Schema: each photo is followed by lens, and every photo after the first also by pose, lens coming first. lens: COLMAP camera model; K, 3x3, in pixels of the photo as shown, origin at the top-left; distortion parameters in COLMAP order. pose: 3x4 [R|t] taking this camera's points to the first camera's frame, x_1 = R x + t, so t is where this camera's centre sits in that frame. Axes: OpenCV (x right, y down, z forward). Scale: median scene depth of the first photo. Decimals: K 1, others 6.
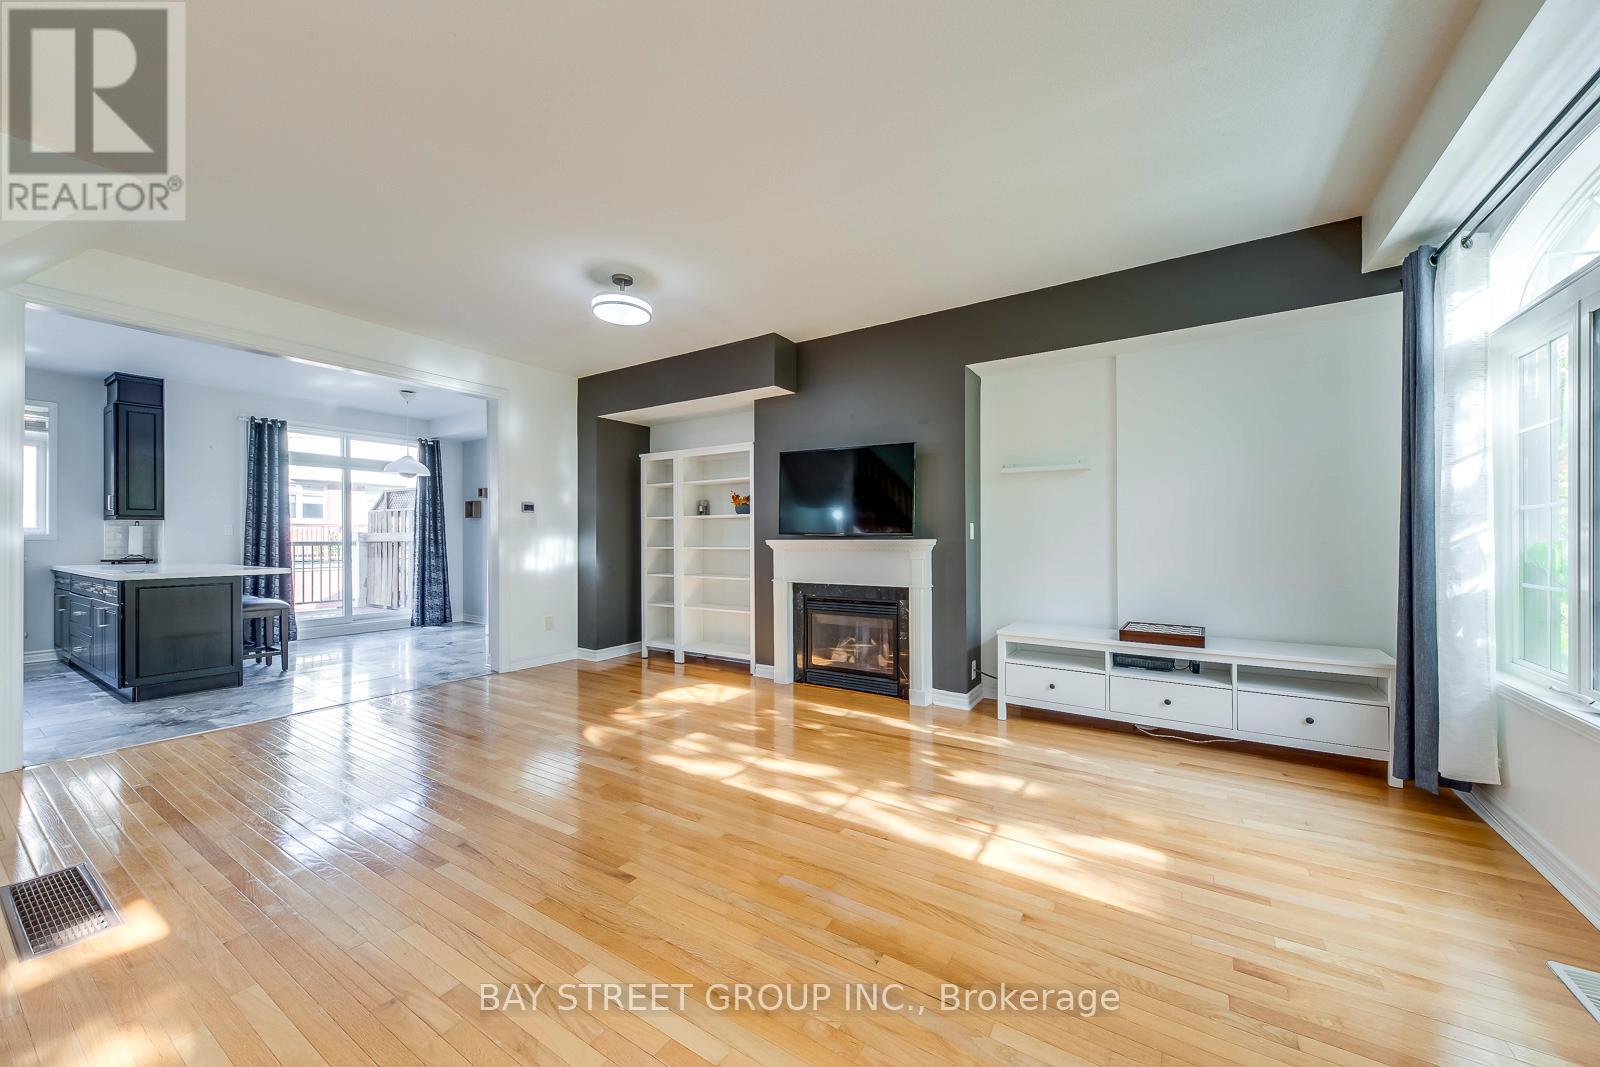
lens RADIAL K [[579.7, 0, 797.5], [0, 579.7, 539.5], [0, 0, 1]] dist [-0.000478, -0.001326]
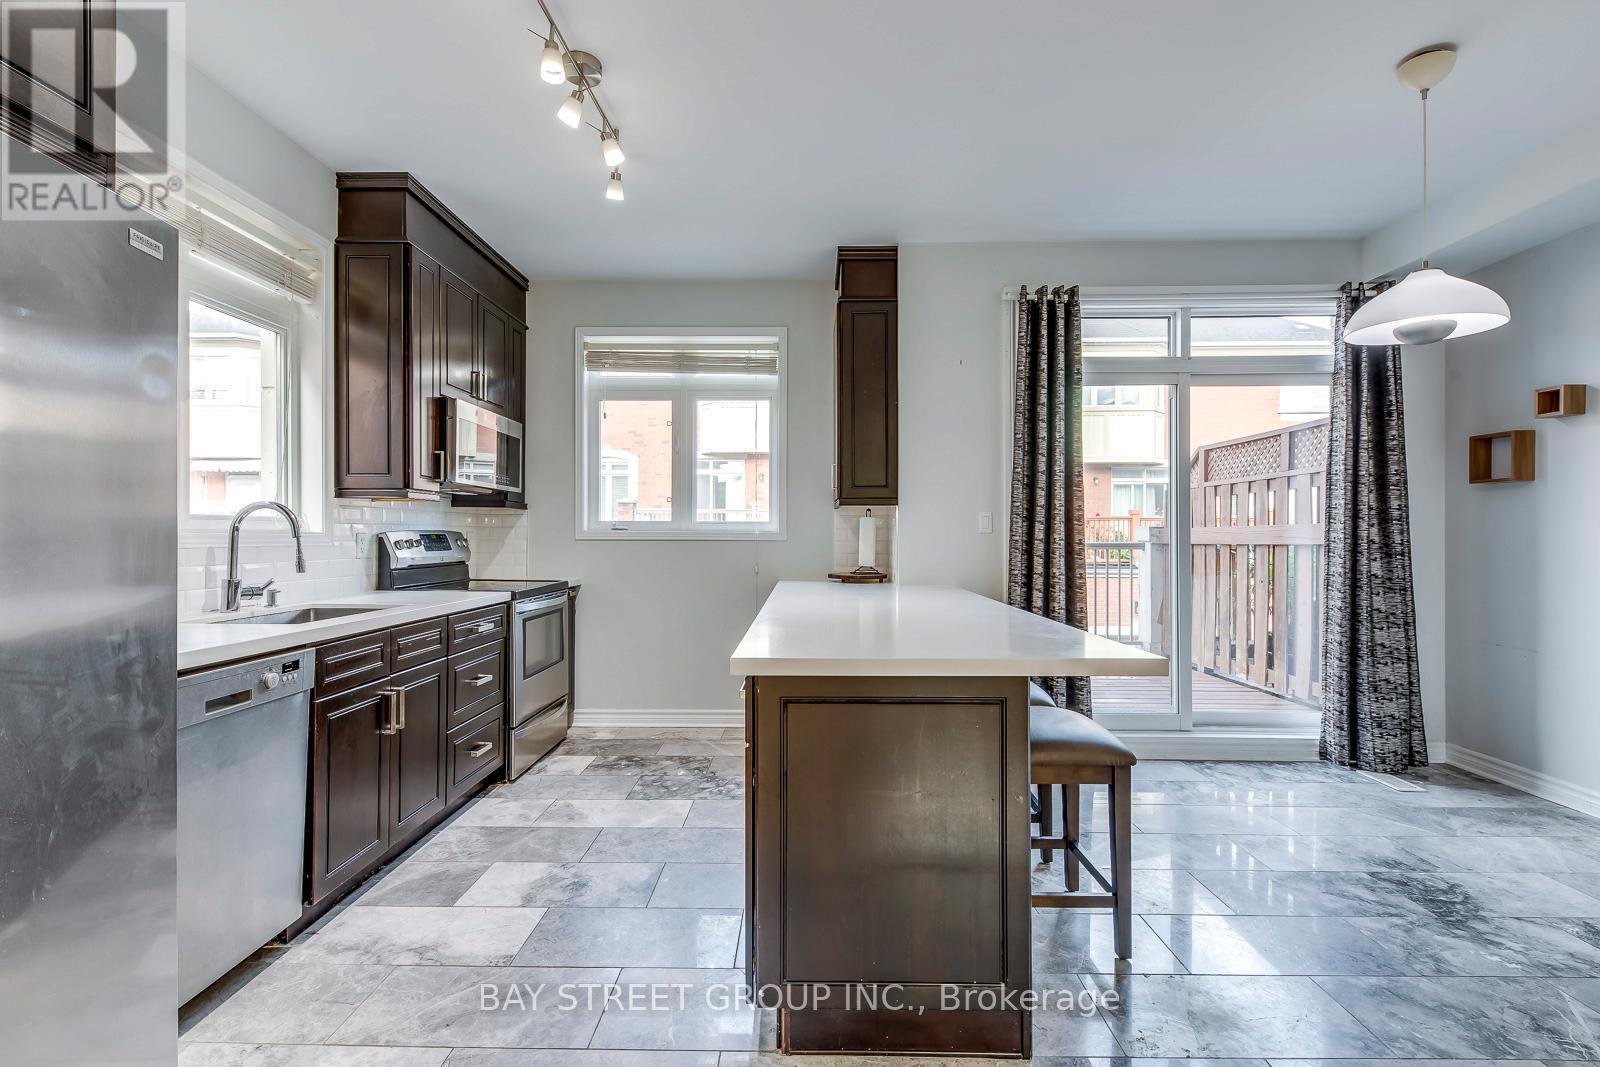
lens RADIAL K [[774.5, 0, 795.3], [0, 774.5, 533.8], [0, 0, 1]] dist [-0.002621, -0.004172]
pose [[0.532799, 0.000121, -0.846242, -0.407256], [-0.003760, 0.999990, -0.002224, -0.003574], [0.846233, 0.004367, 0.532795, 0.407111]]
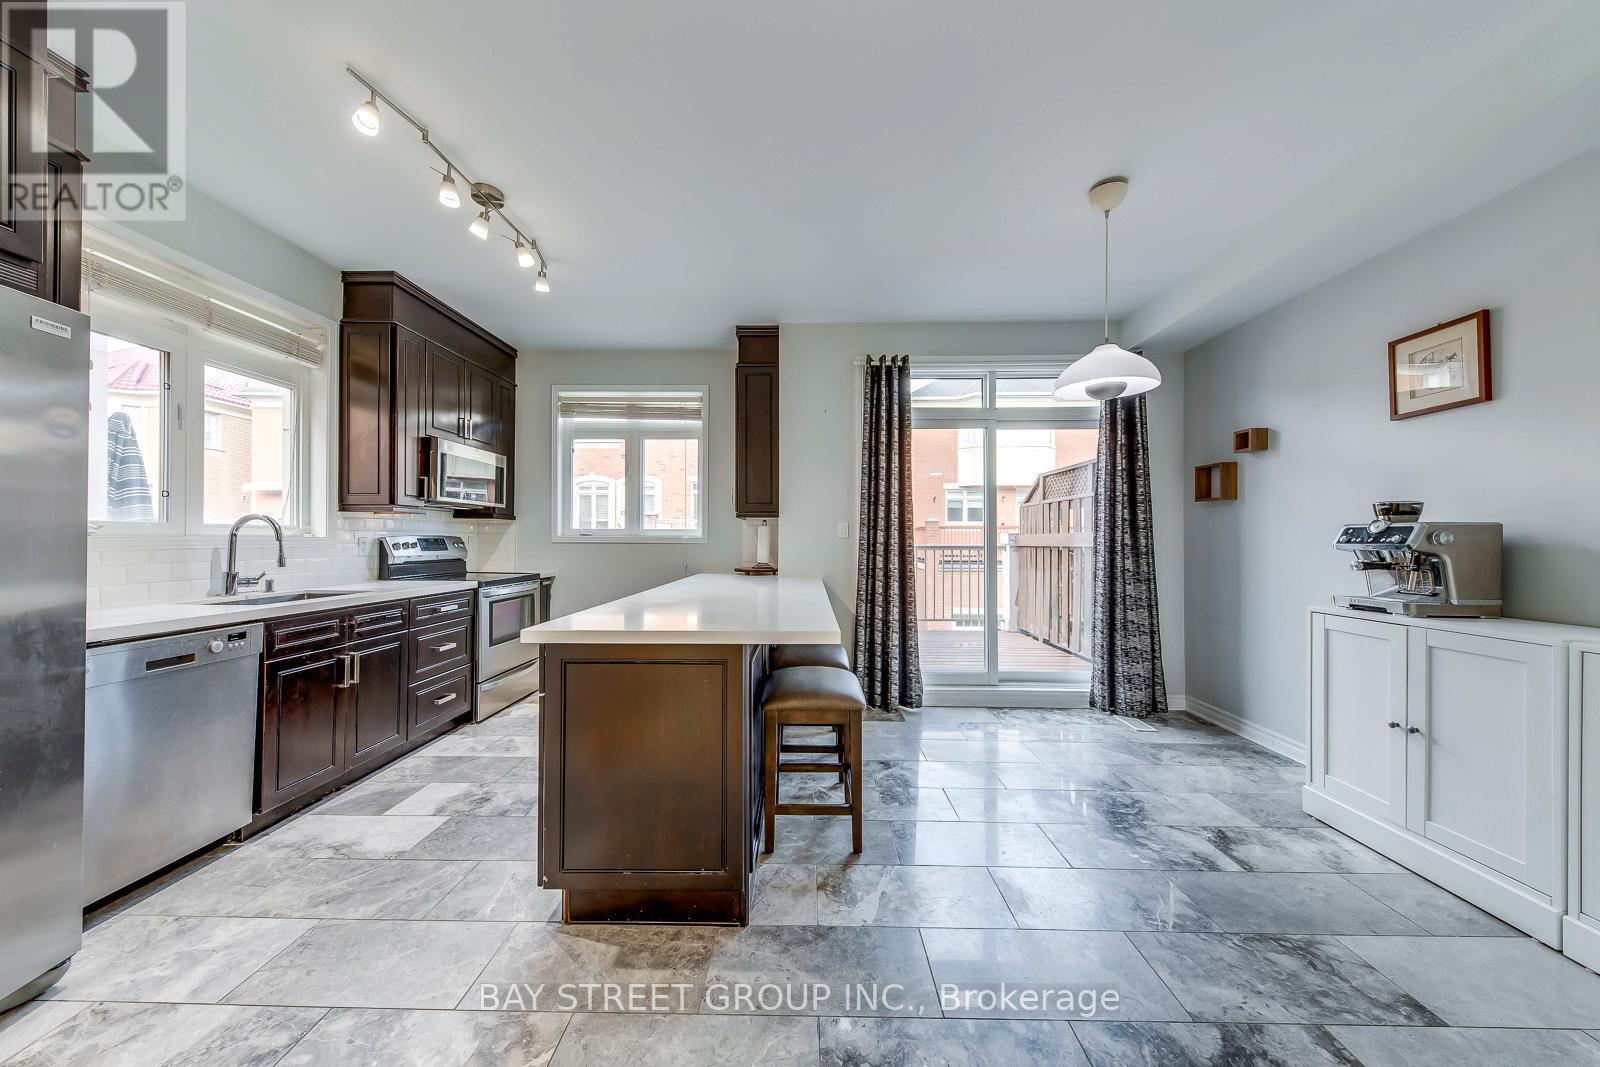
lens RADIAL K [[579.7, 0, 793.8], [0, 579.7, 533.1], [0, 0, 1]] dist [-0.000478, -0.001326]
pose [[0.534260, -0.006780, -0.845293, -0.357454], [-0.004872, 0.999927, -0.011099, -0.004277], [0.845306, 0.010048, 0.534188, 0.477883]]
